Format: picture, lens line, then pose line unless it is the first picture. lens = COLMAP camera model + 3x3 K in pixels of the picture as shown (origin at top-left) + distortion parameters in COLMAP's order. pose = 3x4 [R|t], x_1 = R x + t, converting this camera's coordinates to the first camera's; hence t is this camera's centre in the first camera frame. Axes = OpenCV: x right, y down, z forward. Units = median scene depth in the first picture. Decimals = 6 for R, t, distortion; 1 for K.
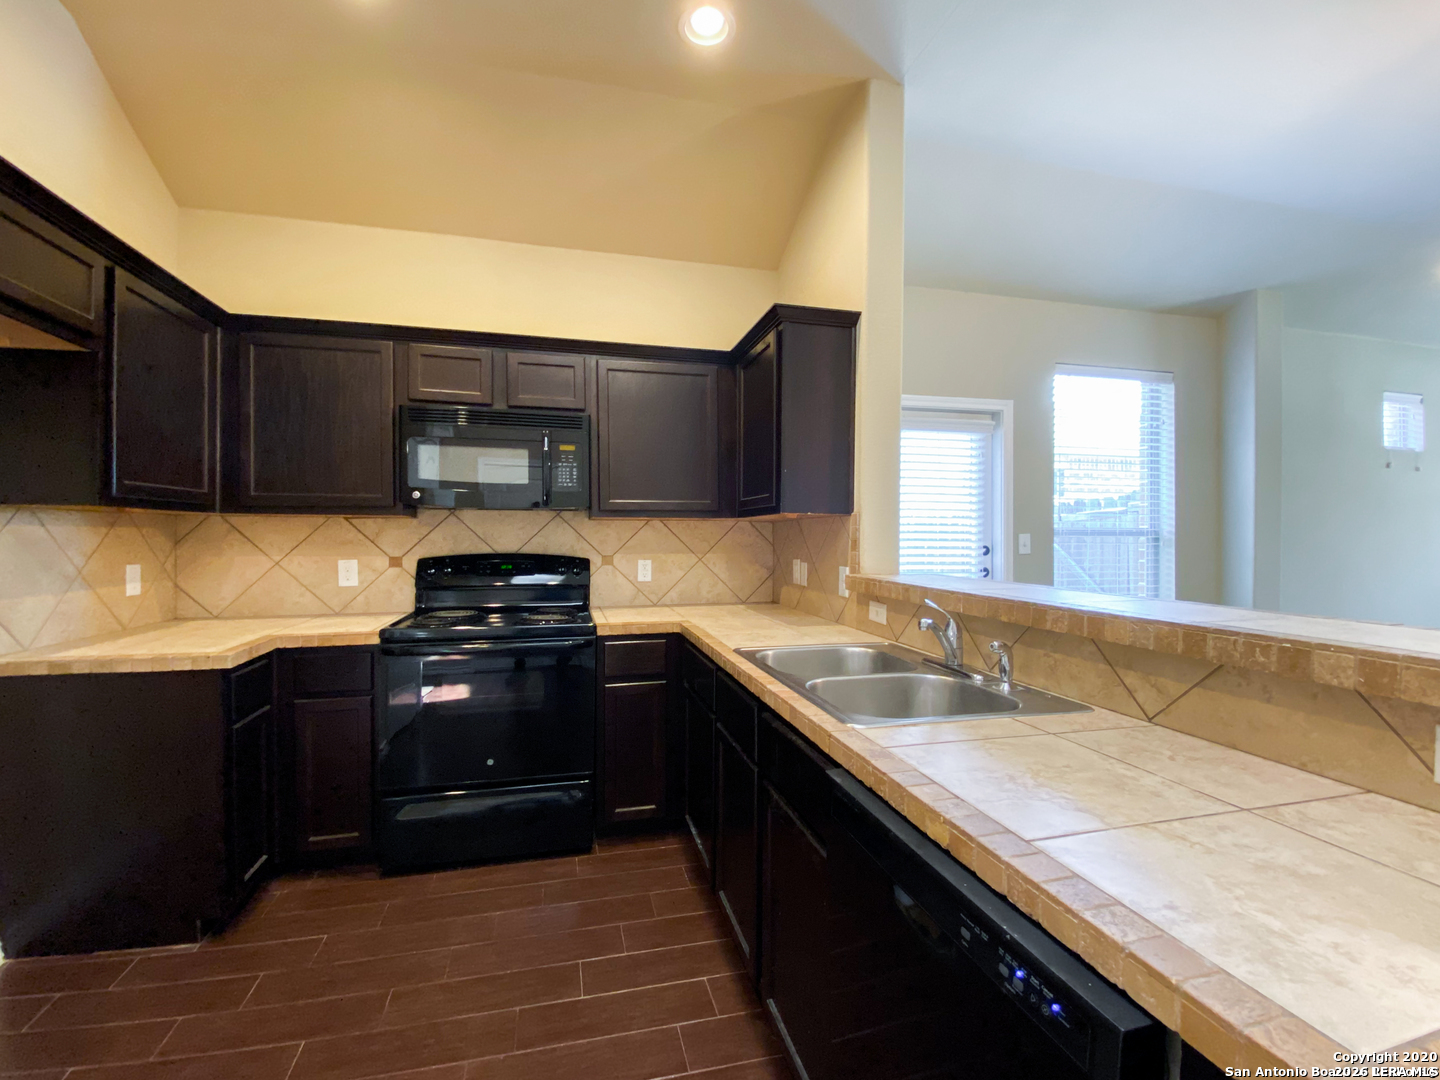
lens RADIAL K [[626.4, 0, 738.8], [0, 626.4, 539.0], [0, 0, 1]] dist [0.016745, -0.009711]
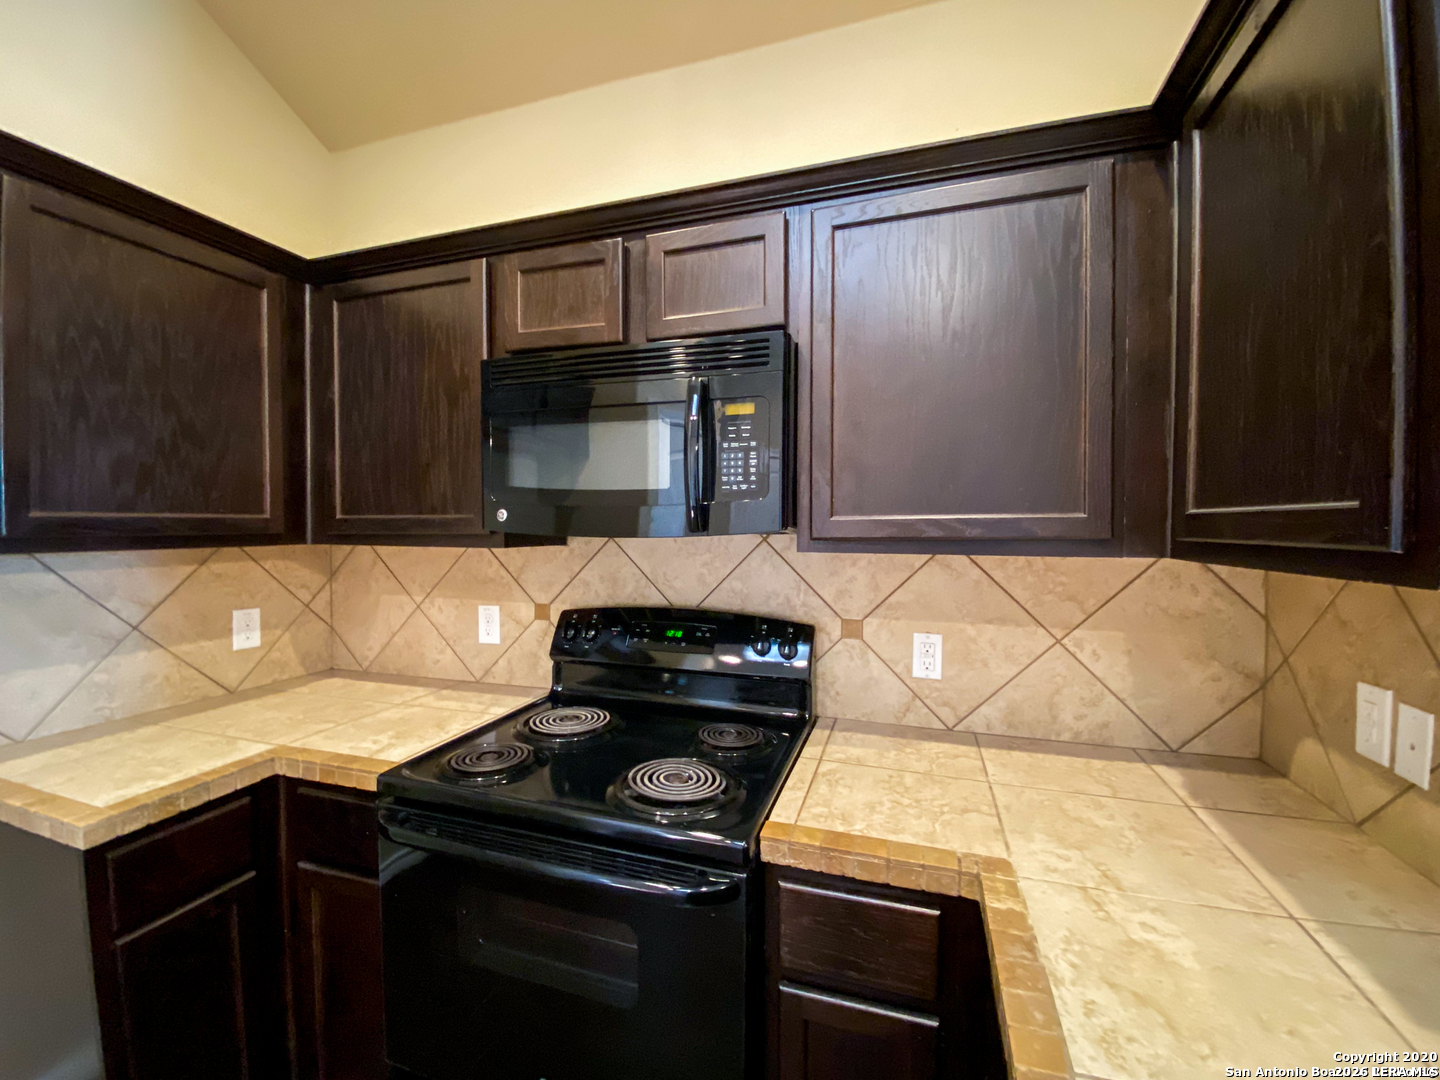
lens RADIAL K [[626.4, 0, 736.8], [0, 626.4, 543.6], [0, 0, 1]] dist [0.016745, -0.009711]
pose [[0.851486, 0.012623, -0.524225, -0.025734], [-0.002813, 0.999806, 0.019504, -0.052159], [0.524370, -0.015133, 0.851356, 0.582449]]
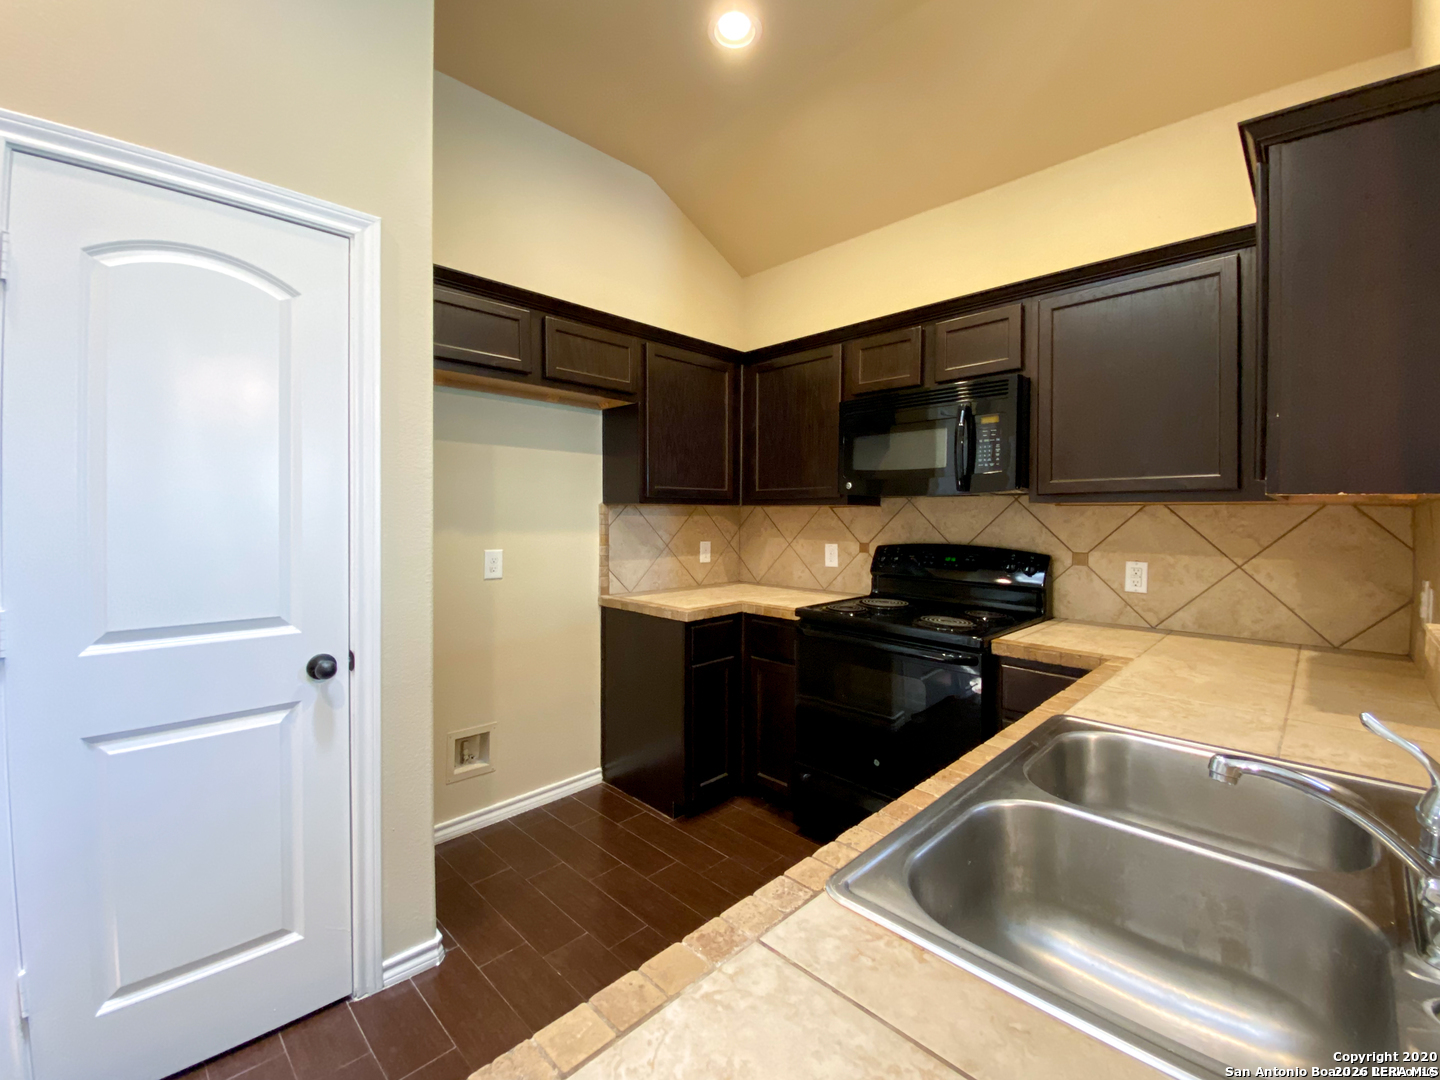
lens RADIAL K [[626.4, 0, 704.7], [0, 626.4, 519.1], [0, 0, 1]] dist [0.016745, -0.009711]
pose [[0.497094, 0.008959, -0.867650, 0.256524], [-0.010181, 0.999938, 0.004492, -0.014885], [0.867637, 0.006601, 0.497155, 0.254399]]
